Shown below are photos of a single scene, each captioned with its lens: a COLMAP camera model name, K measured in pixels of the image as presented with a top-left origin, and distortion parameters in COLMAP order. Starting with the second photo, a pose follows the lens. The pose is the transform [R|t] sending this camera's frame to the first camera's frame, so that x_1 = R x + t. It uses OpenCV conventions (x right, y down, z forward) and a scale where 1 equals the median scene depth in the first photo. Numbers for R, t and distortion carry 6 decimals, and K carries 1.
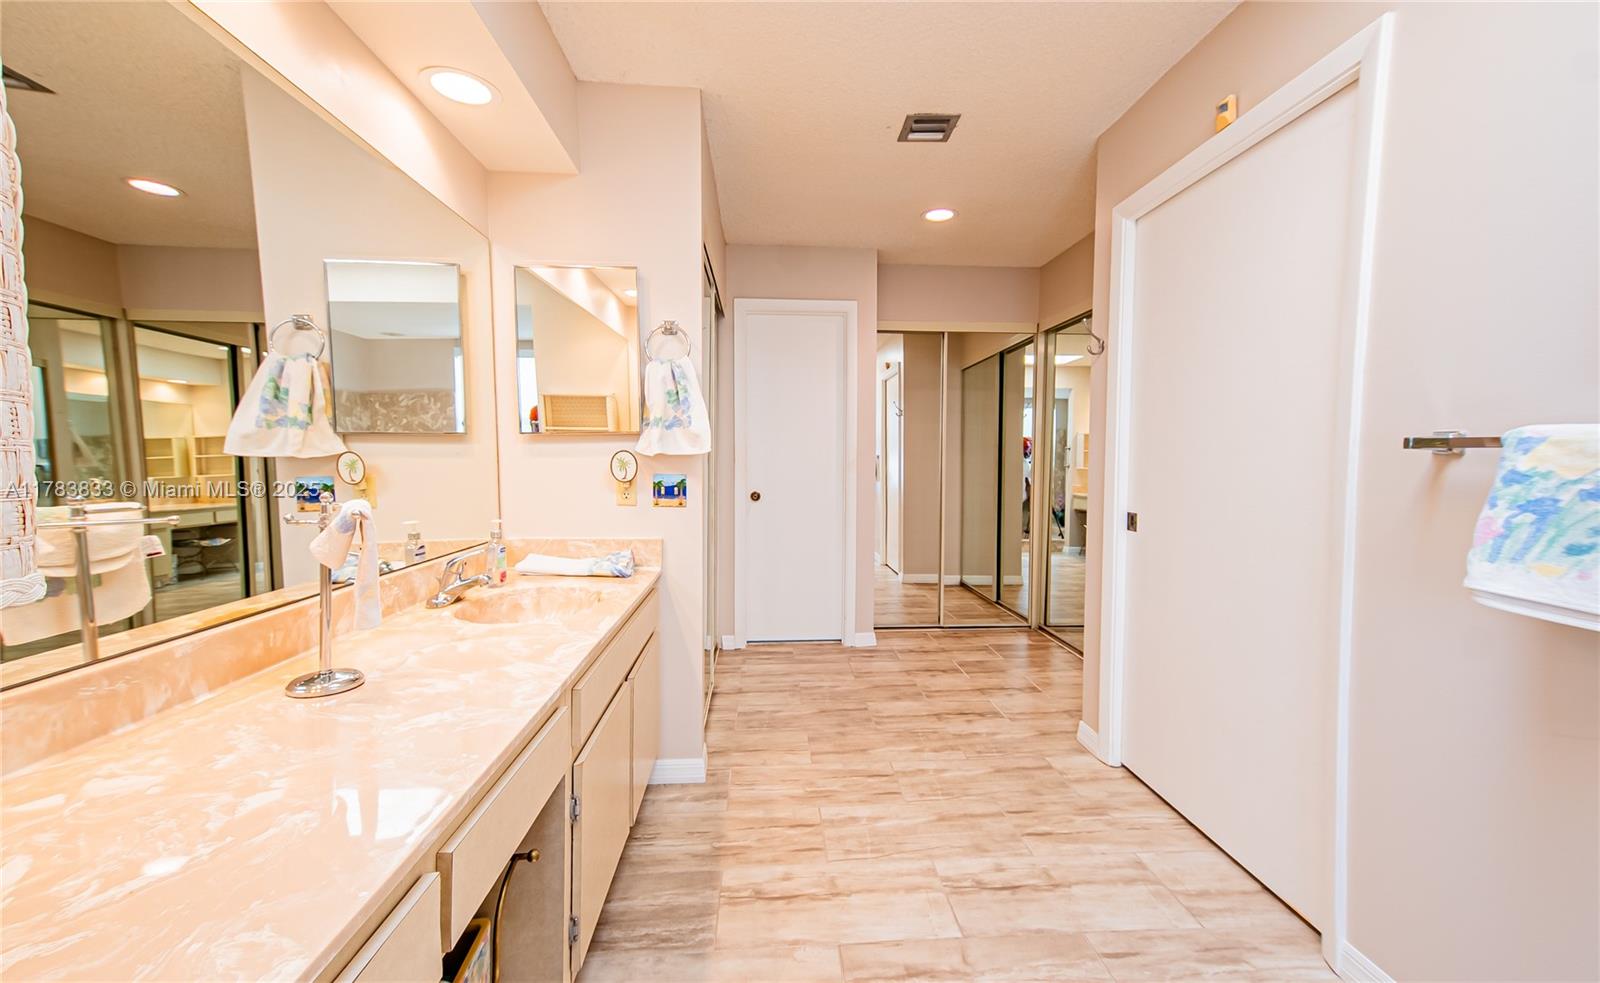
lens RADIAL K [[653.0, 0, 844.7], [0, 653.0, 488.1], [0, 0, 1]] dist [0.039810, 0.000394]
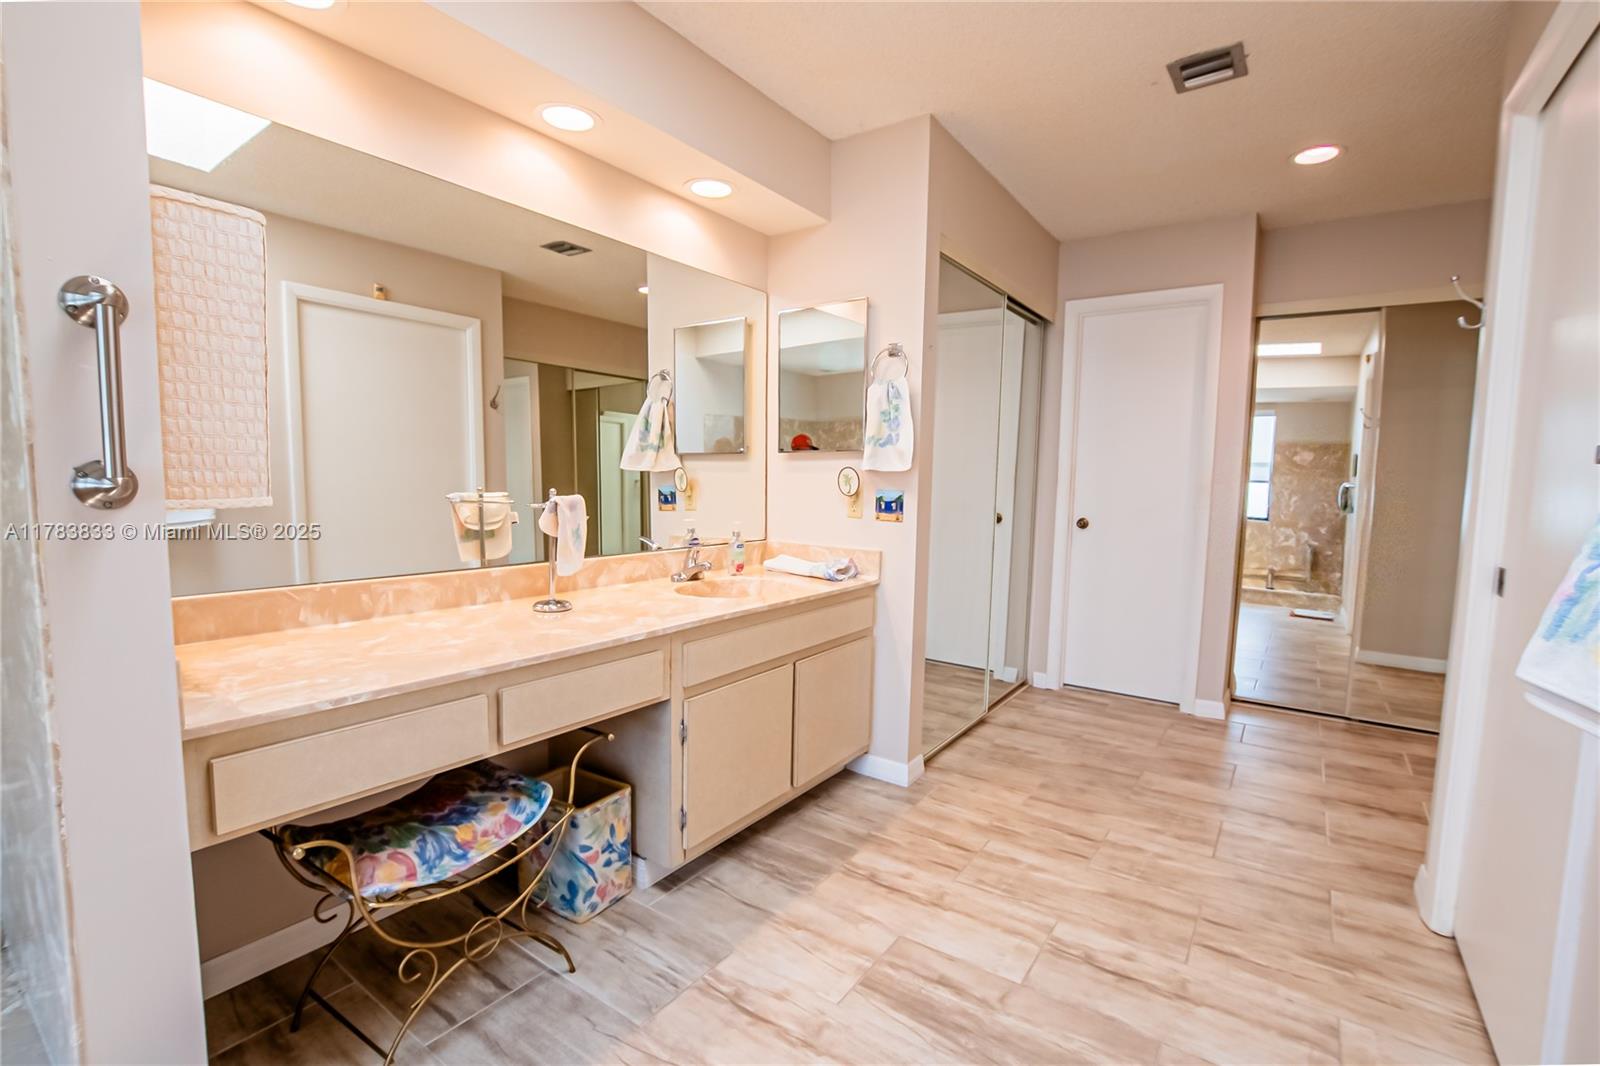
lens RADIAL K [[714.8, 0, 792.7], [0, 714.8, 537.0], [0, 0, 1]] dist [-0.023906, 0.000502]
pose [[0.770176, 0.065955, -0.634412, 0.348806], [-0.046108, 0.997794, 0.047758, 0.006397], [0.636163, -0.007531, 0.771518, 0.018871]]
